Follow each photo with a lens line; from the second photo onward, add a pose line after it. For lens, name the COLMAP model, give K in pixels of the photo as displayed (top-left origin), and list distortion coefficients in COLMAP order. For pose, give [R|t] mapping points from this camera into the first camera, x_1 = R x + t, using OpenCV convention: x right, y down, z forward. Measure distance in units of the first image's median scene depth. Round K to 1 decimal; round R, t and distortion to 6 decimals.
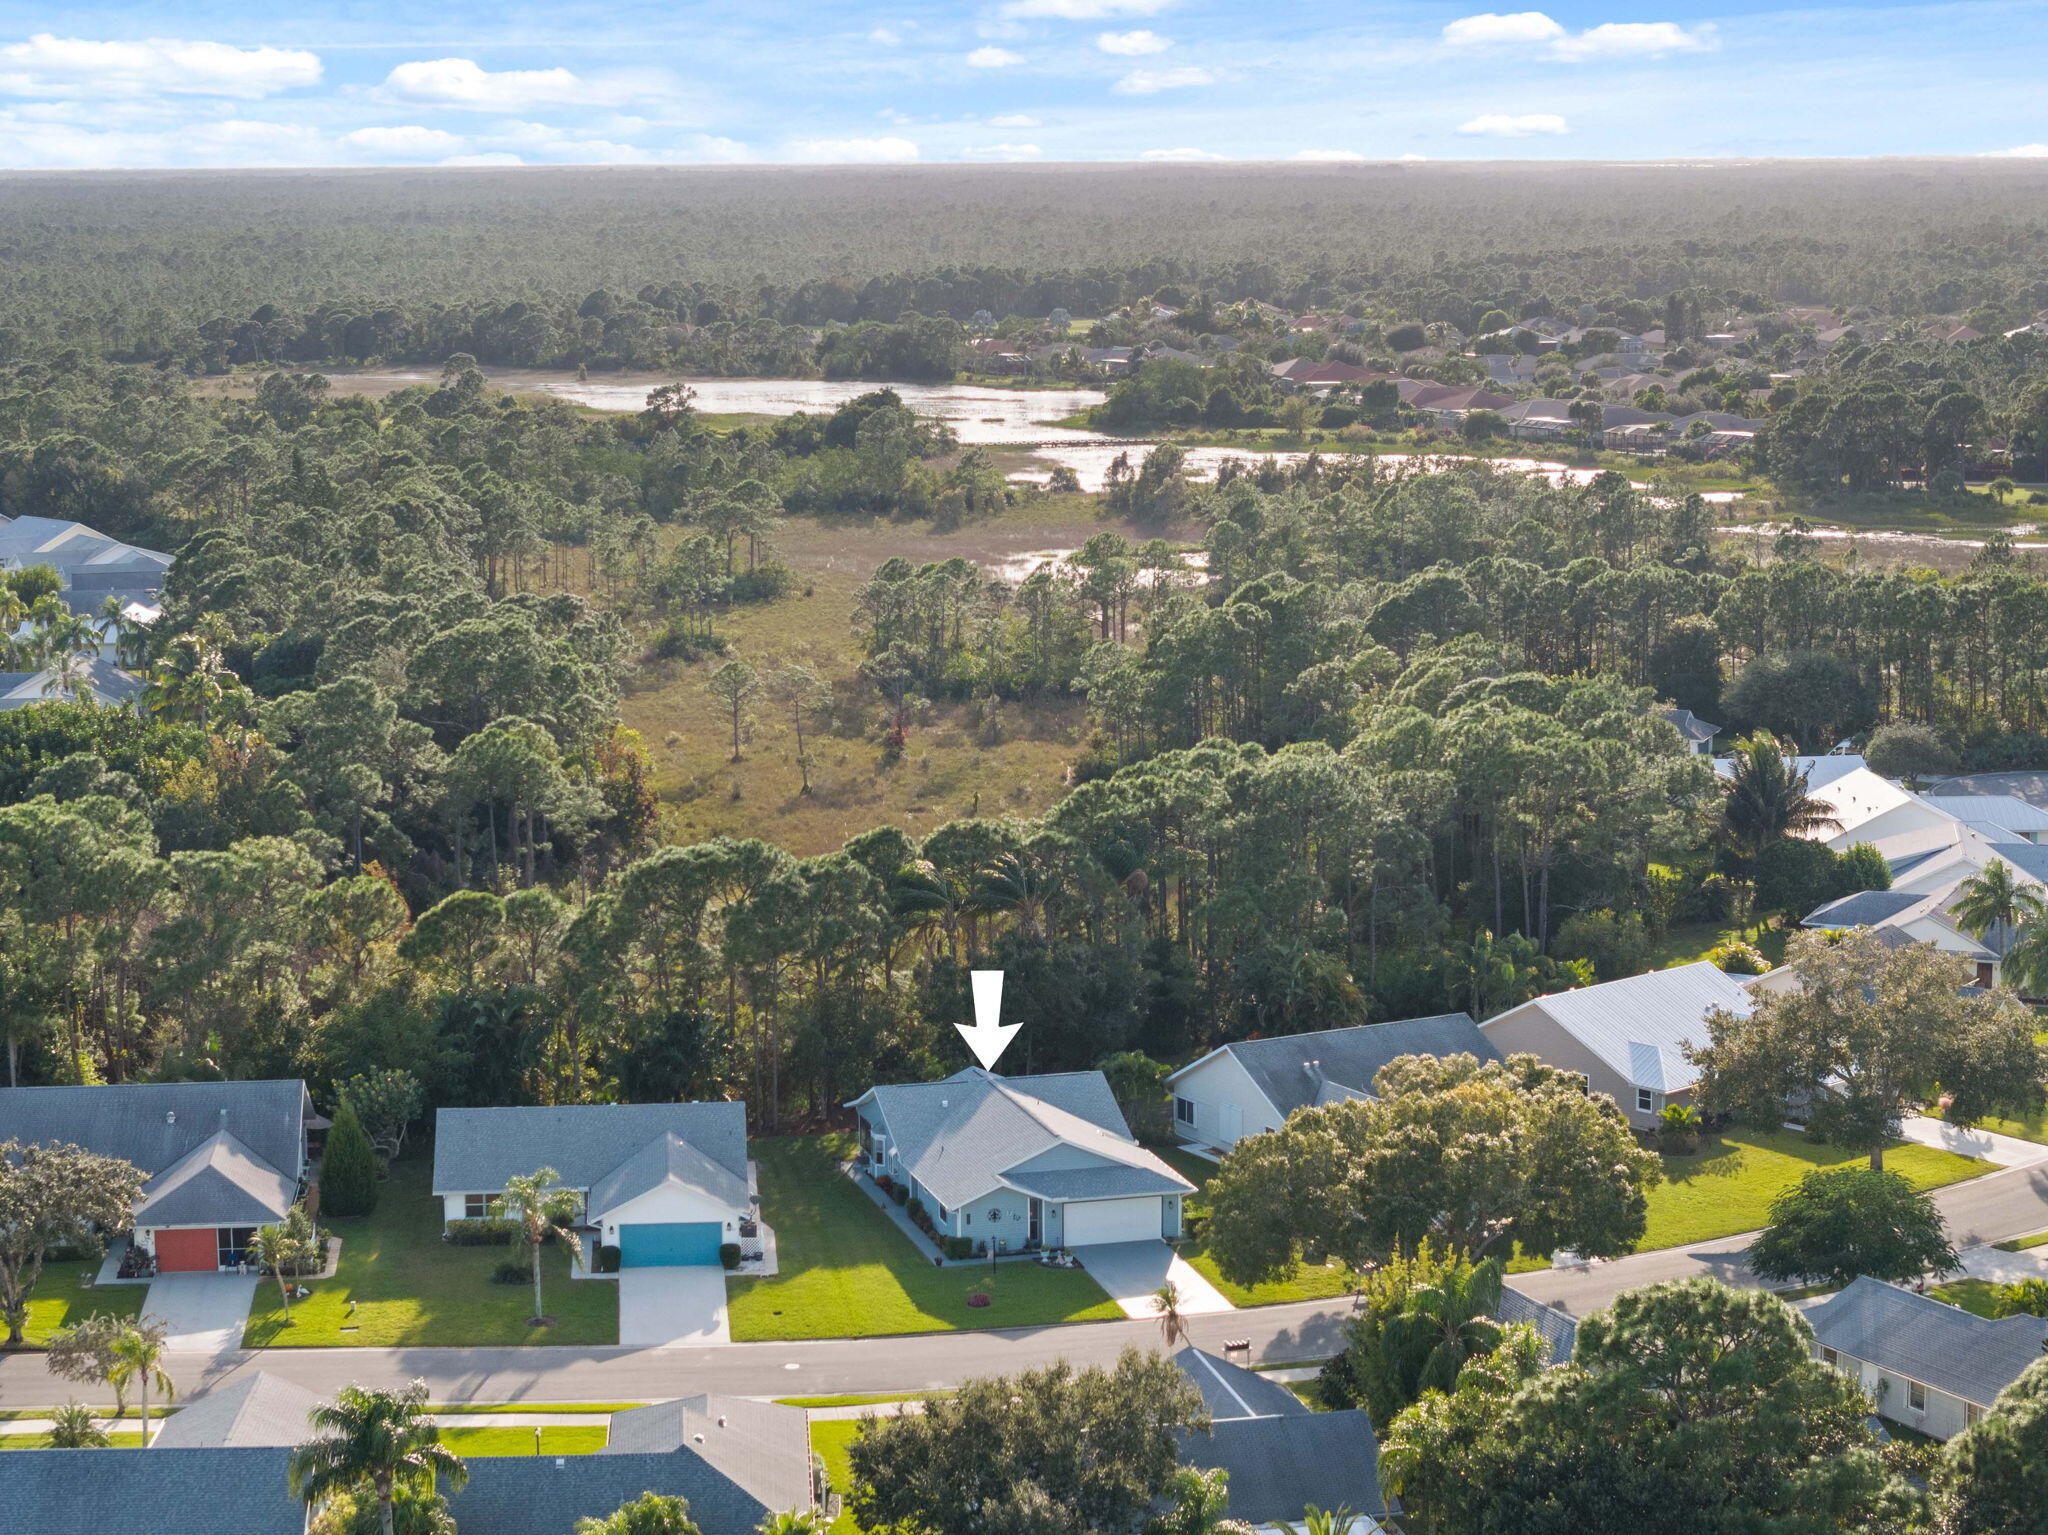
lens RADIAL K [[3964.3, 0, 1024.0], [0, 3964.3, 767.5], [0, 0, 1]] dist [-0.077826, 0.428655]
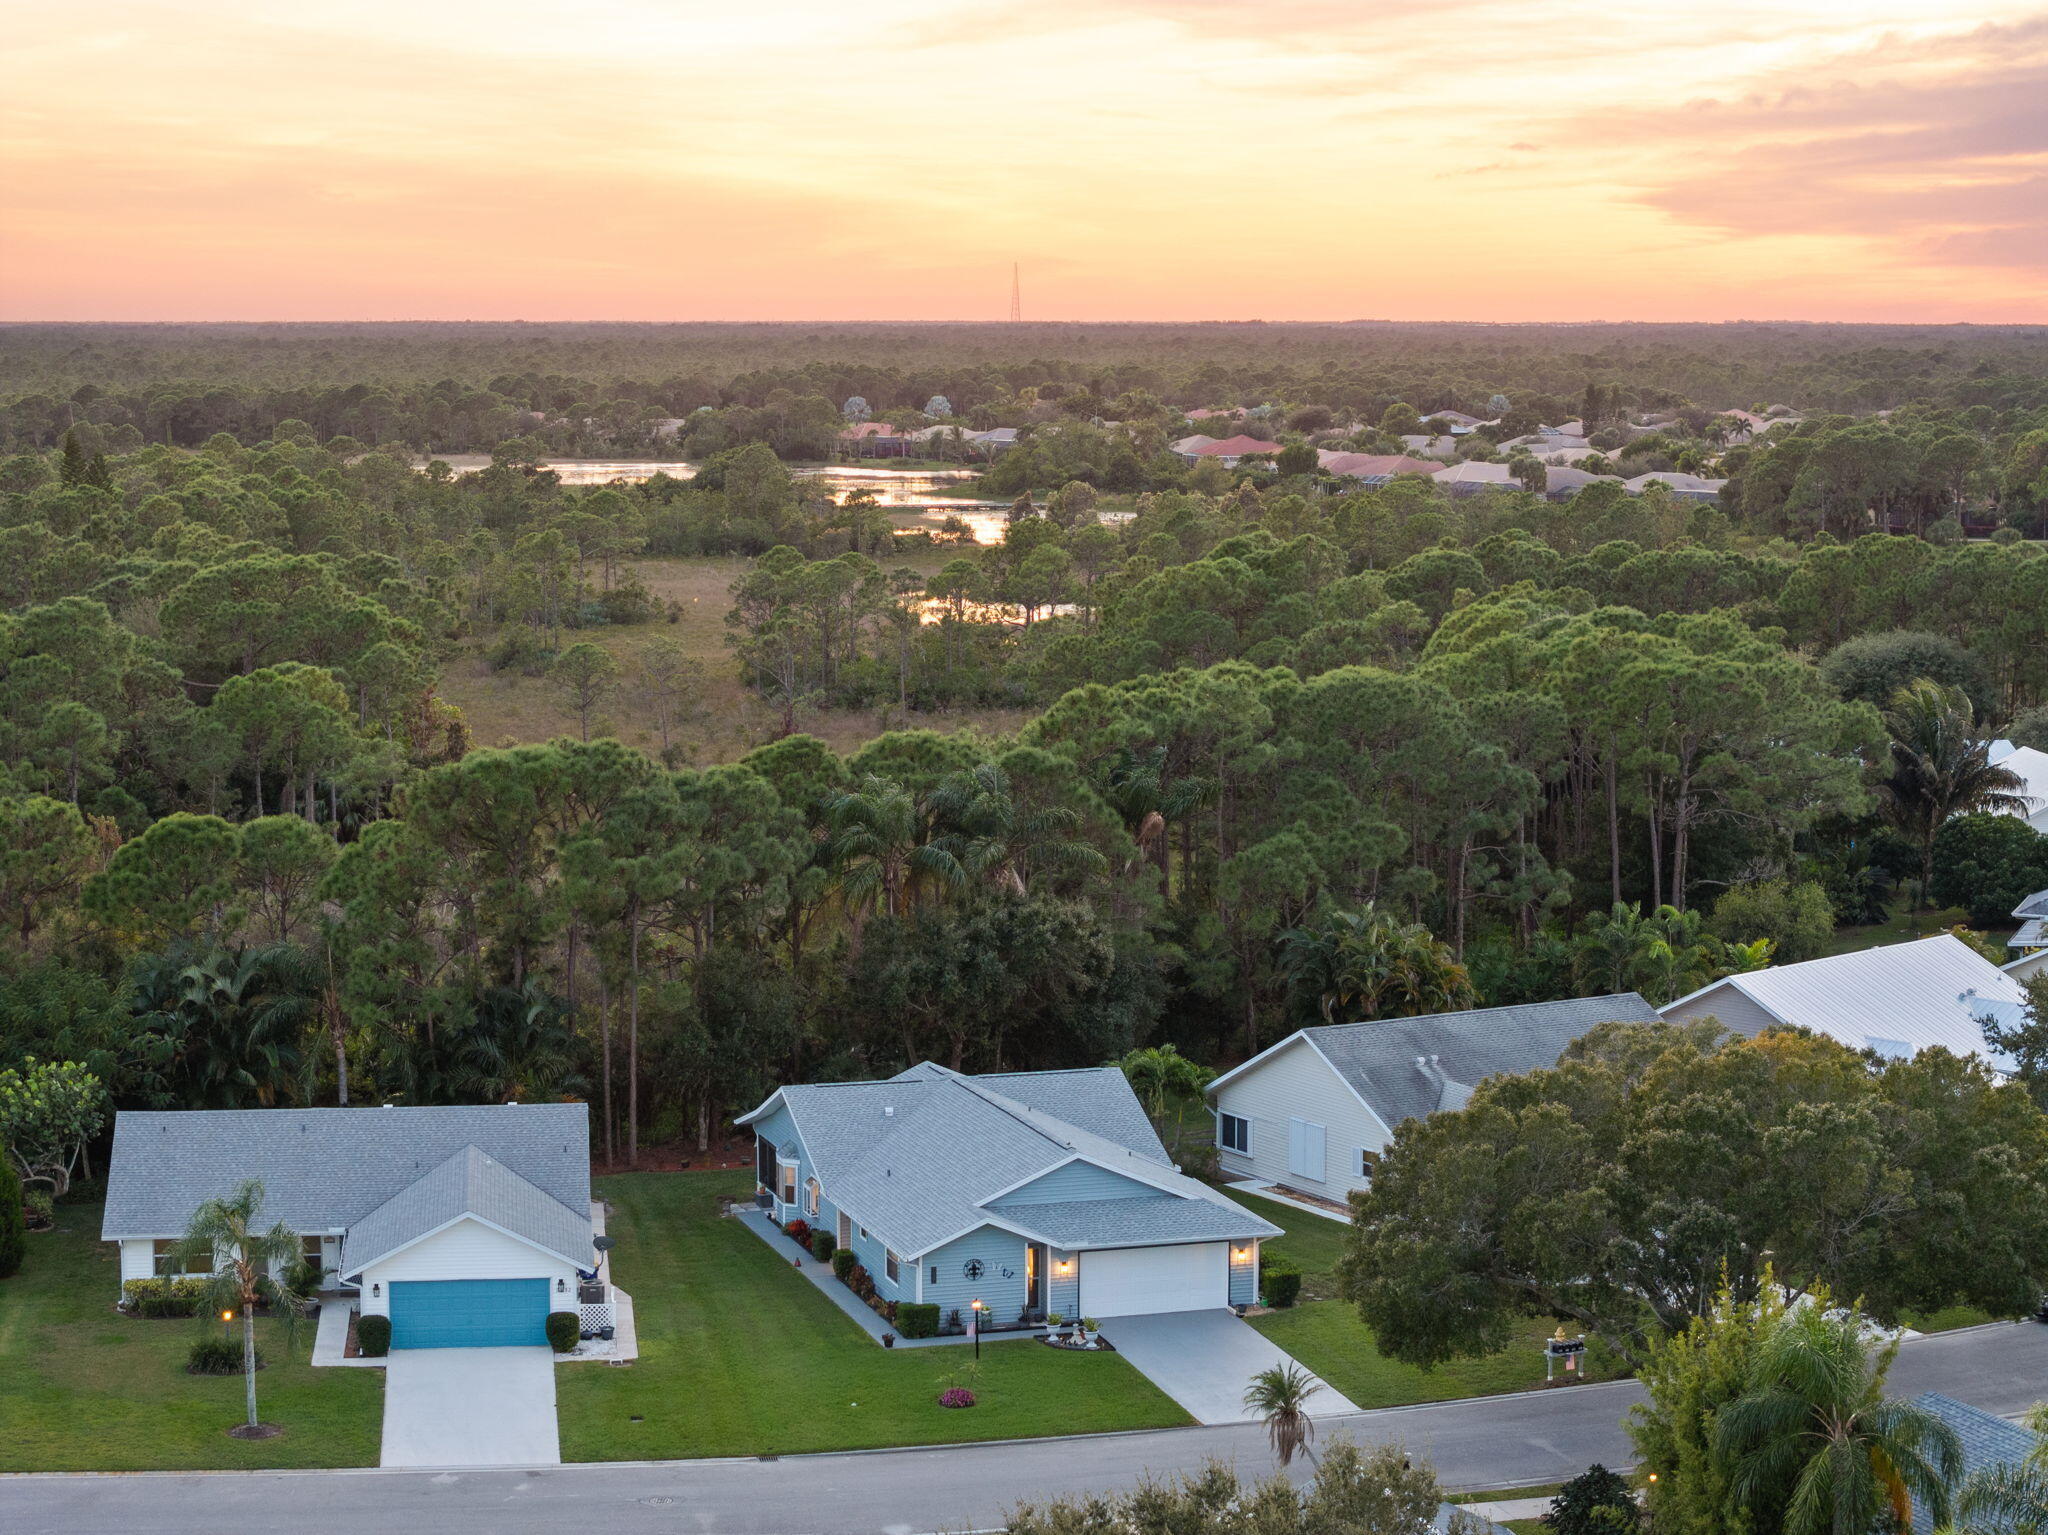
lens RADIAL K [[3964.3, 0, 1024.0], [0, 3964.3, 767.5], [0, 0, 1]] dist [-0.077826, 0.428655]
pose [[0.999347, 0.004648, 0.035819, -0.019583], [-0.003183, 0.999161, -0.040833, 0.049488], [-0.035979, 0.040692, 0.998524, 0.302202]]
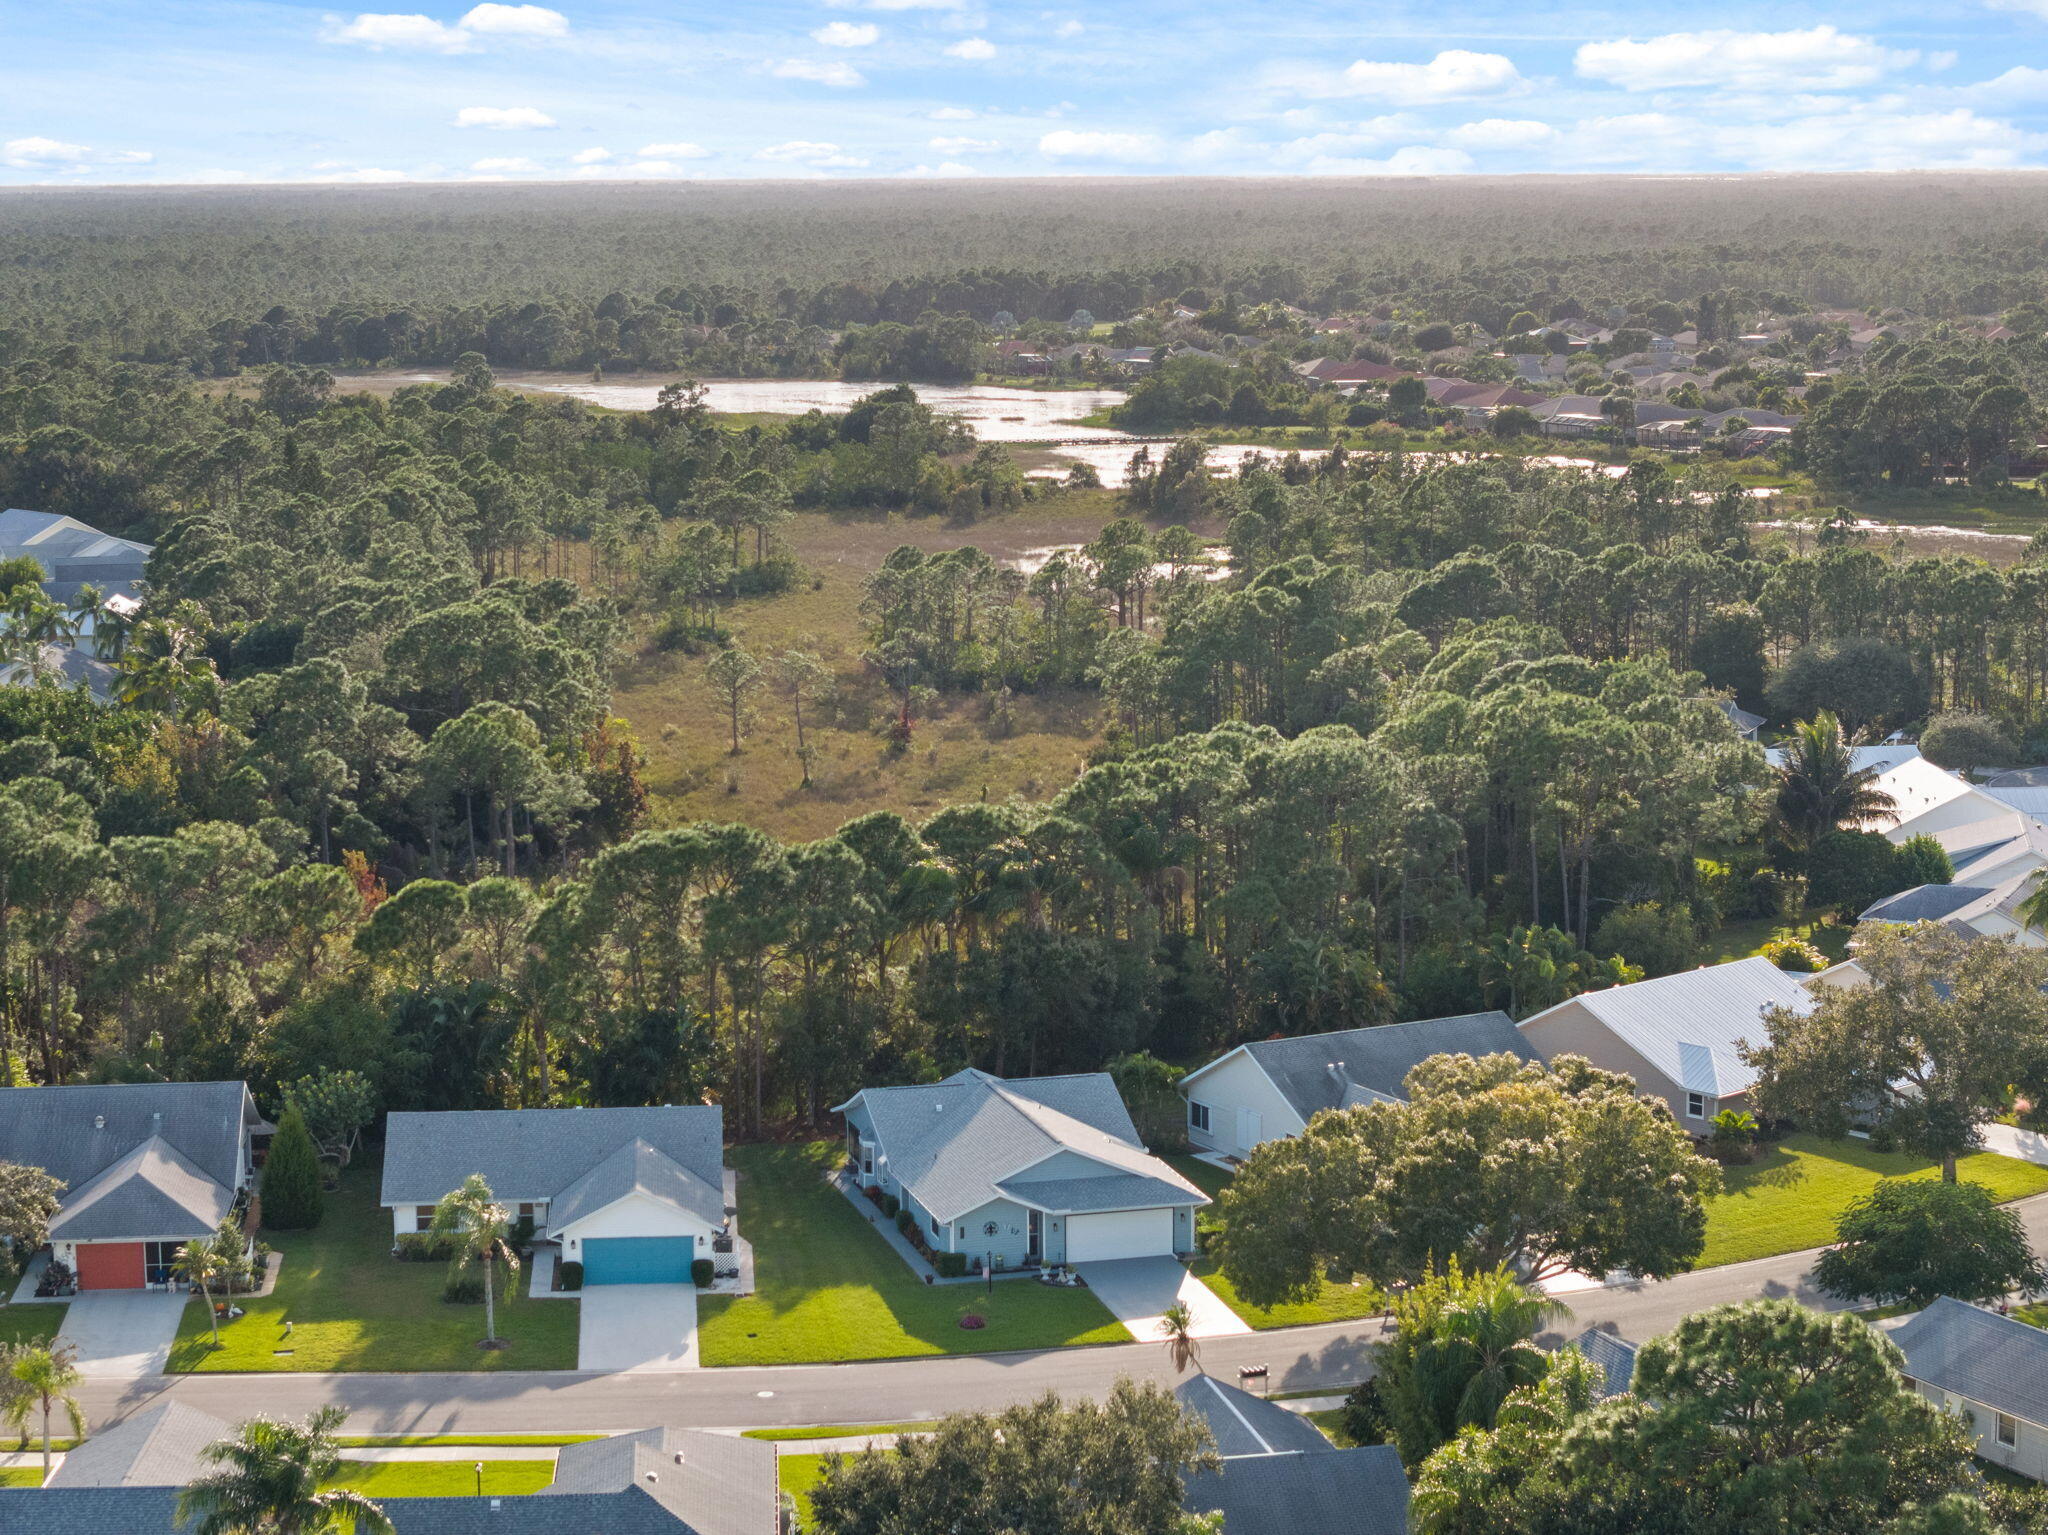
lens RADIAL K [[3964.3, 0, 1024.0], [0, 3964.3, 767.5], [0, 0, 1]] dist [-0.077826, 0.428655]
pose [[0.999978, 0.000198, -0.006669, 0.005486], [-0.000224, 0.999993, -0.003802, 0.008262], [0.006668, 0.003804, 0.999971, 0.070014]]
